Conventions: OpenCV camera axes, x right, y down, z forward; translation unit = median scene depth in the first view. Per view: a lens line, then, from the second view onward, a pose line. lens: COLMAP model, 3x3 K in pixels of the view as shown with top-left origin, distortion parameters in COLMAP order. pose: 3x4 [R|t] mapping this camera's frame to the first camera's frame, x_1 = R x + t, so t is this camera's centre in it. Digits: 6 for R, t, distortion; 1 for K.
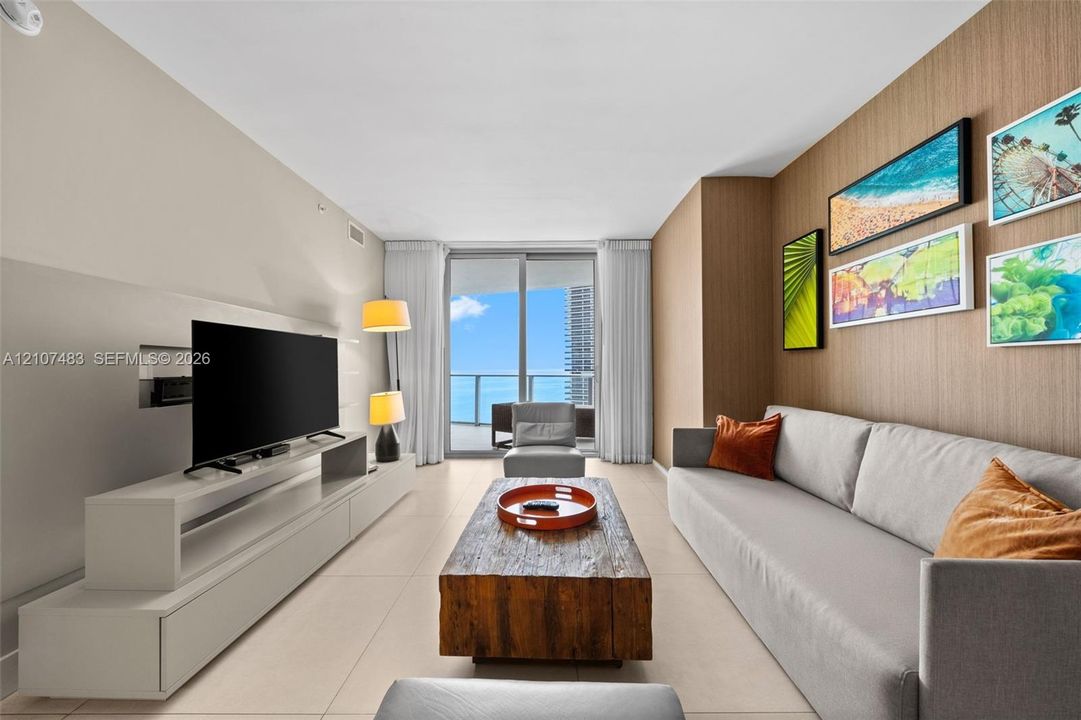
lens RADIAL K [[540.7, 0, 540.5], [0, 540.7, 360.0], [0, 0, 1]] dist [0.002076, 0.000282]
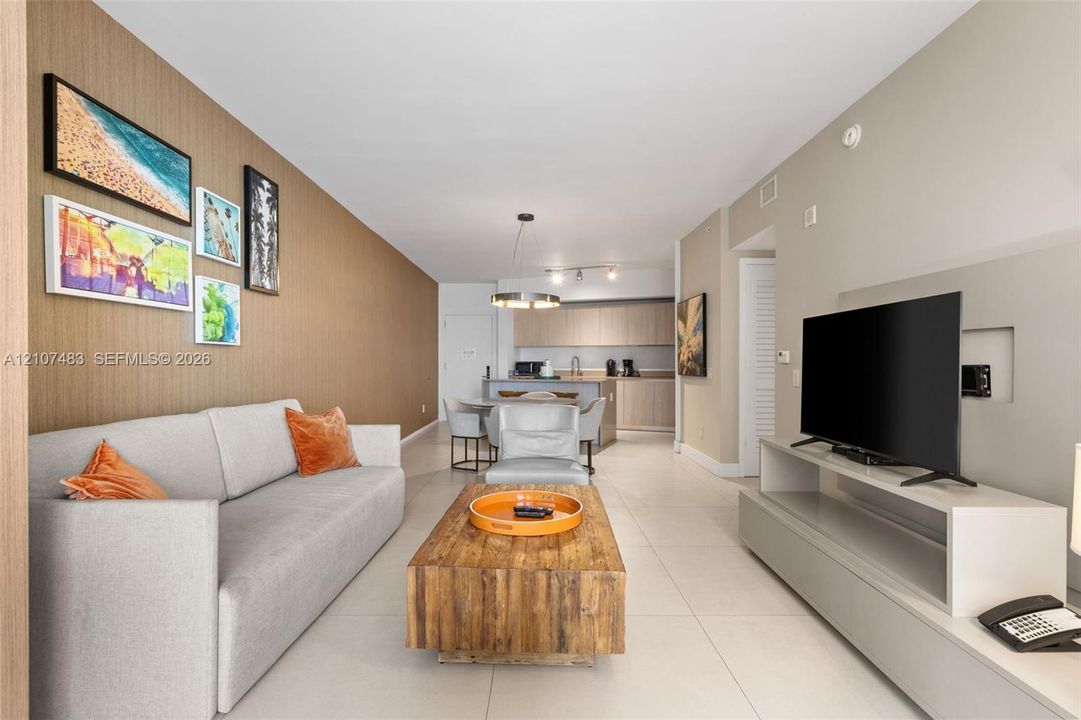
lens RADIAL K [[540.7, 0, 540.5], [0, 540.7, 360.0], [0, 0, 1]] dist [0.002076, 0.000282]
pose [[-0.999864, 0.003139, -0.016194, 0.000955], [0.003394, 0.999871, -0.015688, 0.034335], [0.016142, -0.015741, -0.999746, 1.907096]]
